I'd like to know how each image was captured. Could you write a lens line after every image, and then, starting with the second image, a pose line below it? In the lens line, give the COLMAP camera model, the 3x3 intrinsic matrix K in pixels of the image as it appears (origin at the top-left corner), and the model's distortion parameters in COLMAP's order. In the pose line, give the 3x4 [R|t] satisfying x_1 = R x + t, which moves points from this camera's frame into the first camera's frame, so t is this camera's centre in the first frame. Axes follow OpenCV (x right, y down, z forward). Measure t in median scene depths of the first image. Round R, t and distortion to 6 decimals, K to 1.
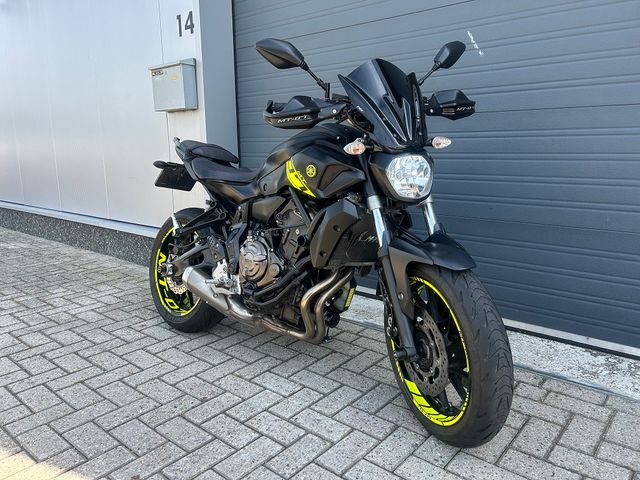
lens RADIAL K [[484.5, 0, 329.2], [0, 484.5, 247.8], [0, 0, 1]] dist [0.046602, -0.059172]
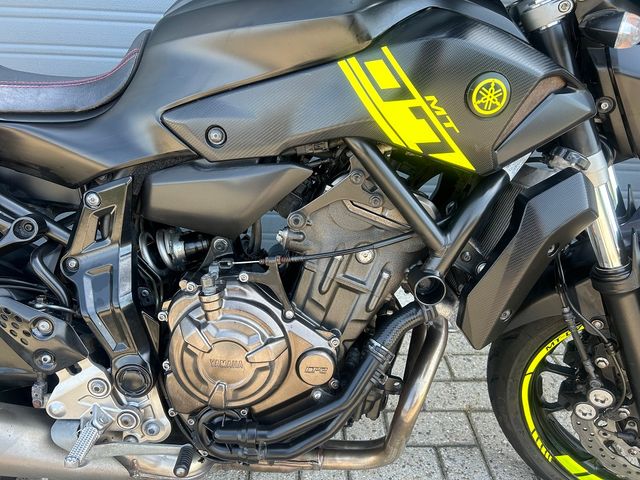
lens RADIAL K [[484.5, 0, 328.9], [0, 484.5, 243.9], [0, 0, 1]] dist [0.046602, -0.059172]
pose [[0.741908, -0.242722, 0.625027, -0.300617], [0.079498, 0.957446, 0.277449, -0.140170], [-0.665773, -0.156153, 0.729632, 0.698325]]
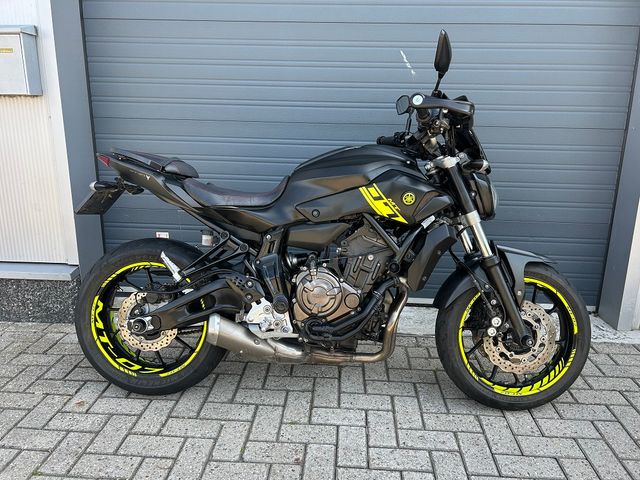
lens RADIAL K [[484.5, 0, 326.4], [0, 484.5, 234.3], [0, 0, 1]] dist [0.046602, -0.059172]
pose [[0.795459, -0.118668, 0.594276, -0.666332], [0.094735, 0.992934, 0.071467, -0.148653], [-0.598557, -0.000550, 0.801080, 0.255987]]
